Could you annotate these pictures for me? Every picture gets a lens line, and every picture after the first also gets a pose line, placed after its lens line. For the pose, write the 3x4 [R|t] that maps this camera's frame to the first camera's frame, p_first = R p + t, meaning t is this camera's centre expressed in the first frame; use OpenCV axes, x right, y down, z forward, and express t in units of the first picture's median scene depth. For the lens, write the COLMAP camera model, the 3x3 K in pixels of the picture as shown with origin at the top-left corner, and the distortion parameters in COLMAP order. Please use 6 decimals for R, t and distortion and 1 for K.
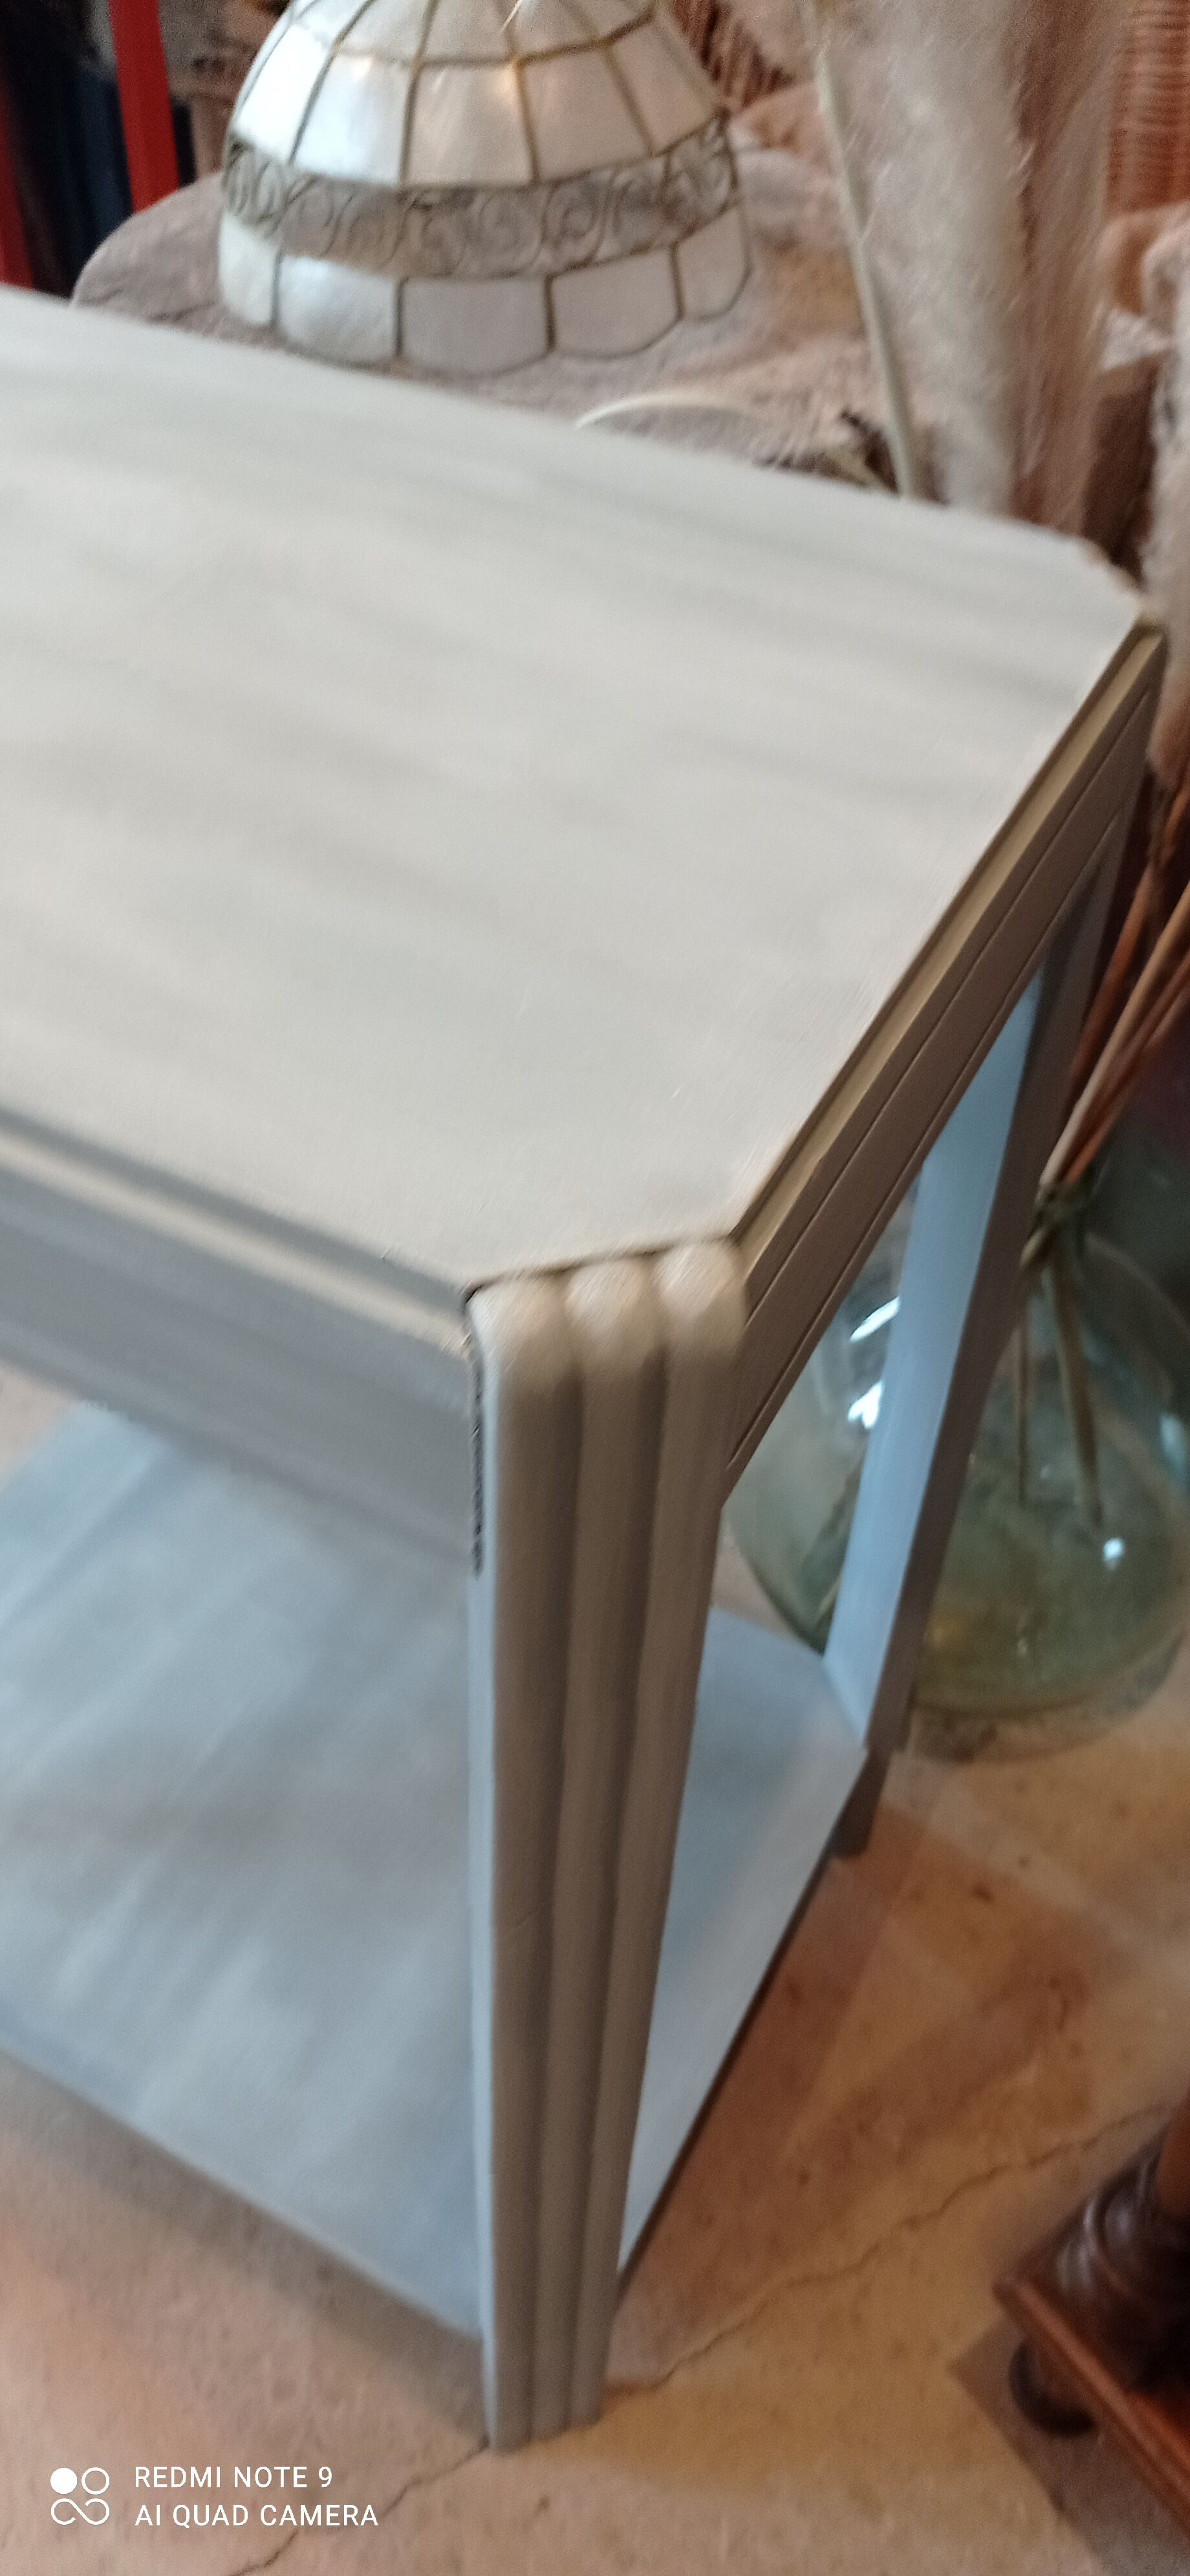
lens RADIAL K [[2026.0, 0, 587.6], [0, 2026.0, 1260.4], [0, 0, 1]] dist [-0.003147, 0.001259]
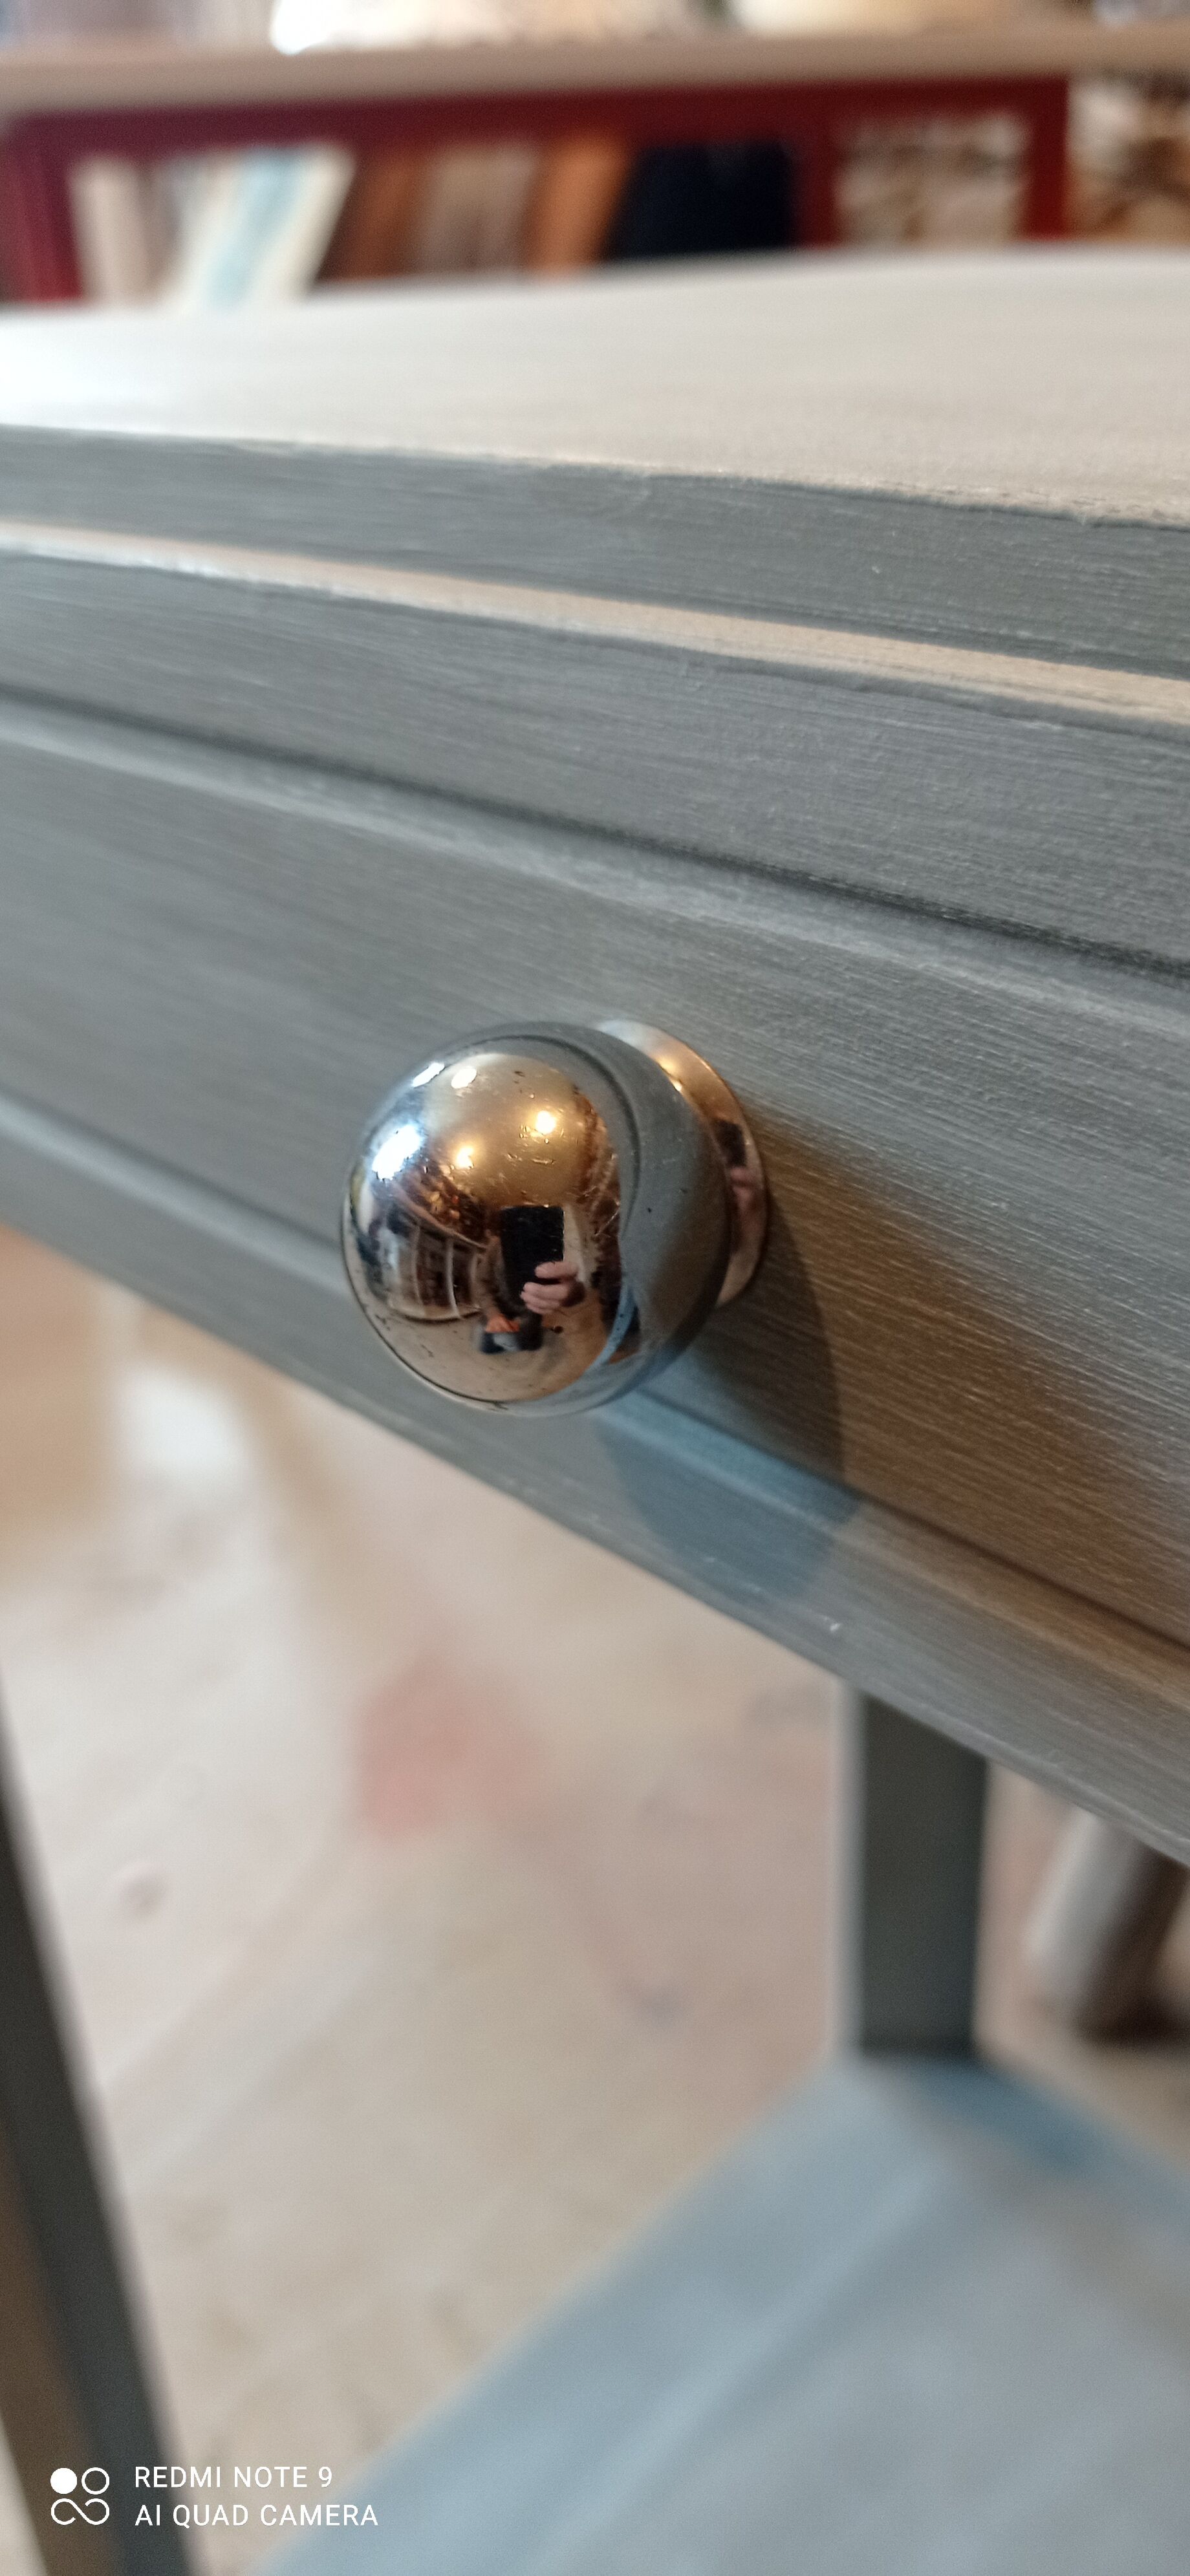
lens RADIAL K [[2026.0, 0, 587.6], [0, 2026.0, 1260.4], [0, 0, 1]] dist [-0.003147, 0.001259]
pose [[0.951182, 0.079233, -0.298286, -0.189600], [-0.163246, 0.949380, -0.268381, 0.013324], [0.261922, 0.303974, 0.915968, 0.381972]]
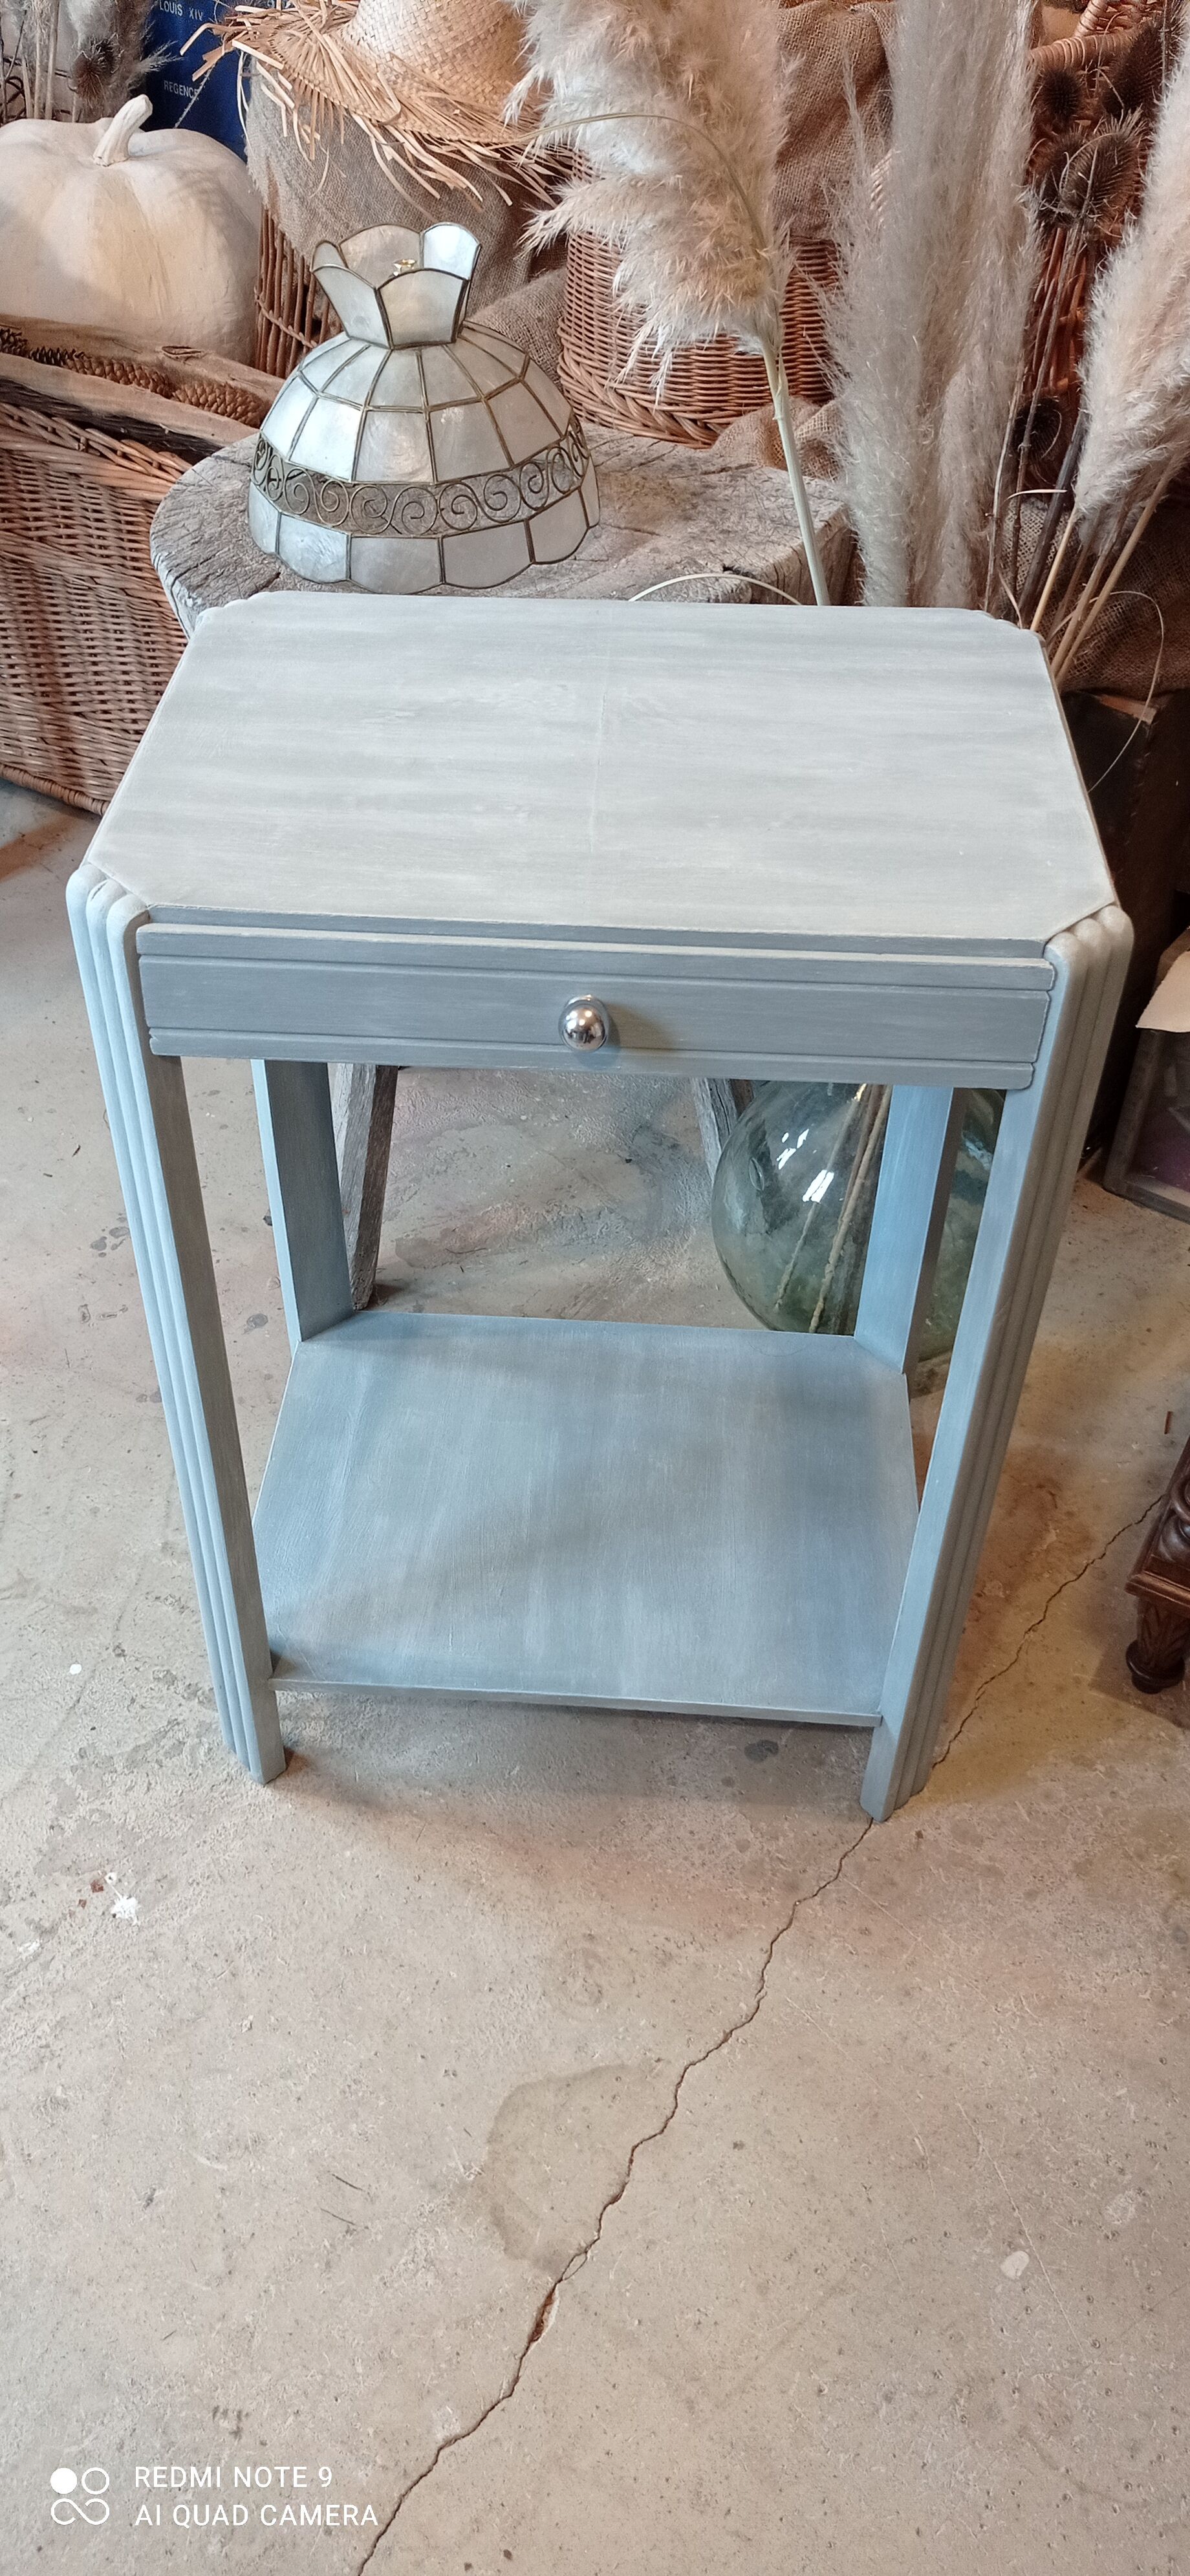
lens RADIAL K [[1984.6, 0, 595.0], [0, 1984.6, 1288.0], [0, 0, 1]] dist [-0.000765, -0.000153]
pose [[0.908258, -0.295876, 0.295844, -0.575646], [0.304289, 0.952404, 0.018321, 0.084049], [-0.287184, 0.073382, 0.955060, -0.459778]]
